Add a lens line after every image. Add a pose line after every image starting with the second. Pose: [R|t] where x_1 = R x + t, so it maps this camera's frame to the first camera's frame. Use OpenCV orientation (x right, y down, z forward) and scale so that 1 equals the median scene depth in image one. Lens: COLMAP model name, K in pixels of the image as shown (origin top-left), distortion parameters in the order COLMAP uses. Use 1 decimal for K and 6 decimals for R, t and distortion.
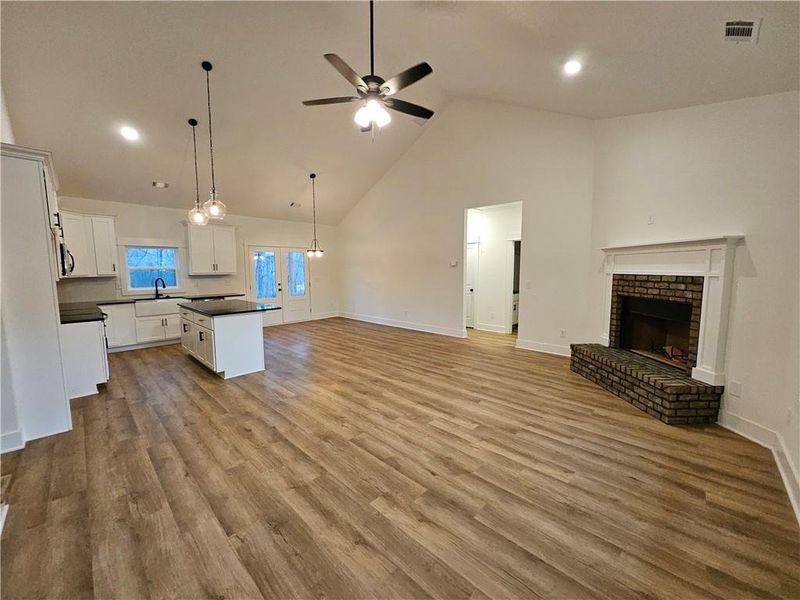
lens RADIAL K [[315.1, 0, 396.9], [0, 315.1, 299.7], [0, 0, 1]] dist [-0.003213, -0.000208]
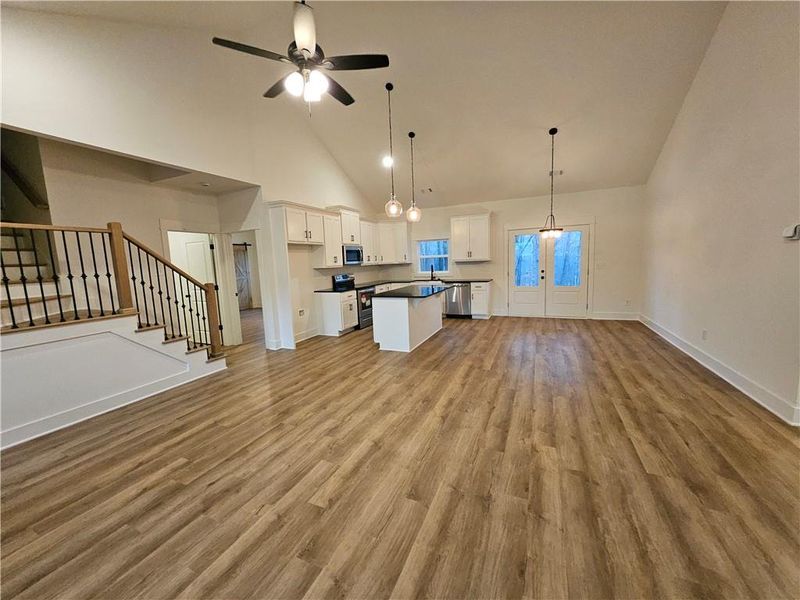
lens RADIAL K [[315.1, 0, 396.9], [0, 315.1, 299.7], [0, 0, 1]] dist [-0.003213, -0.000208]
pose [[0.337524, 0.112275, -0.934597, 0.688608], [-0.056163, 0.993495, 0.099067, -0.075238], [0.939640, 0.019052, 0.341634, 0.728366]]
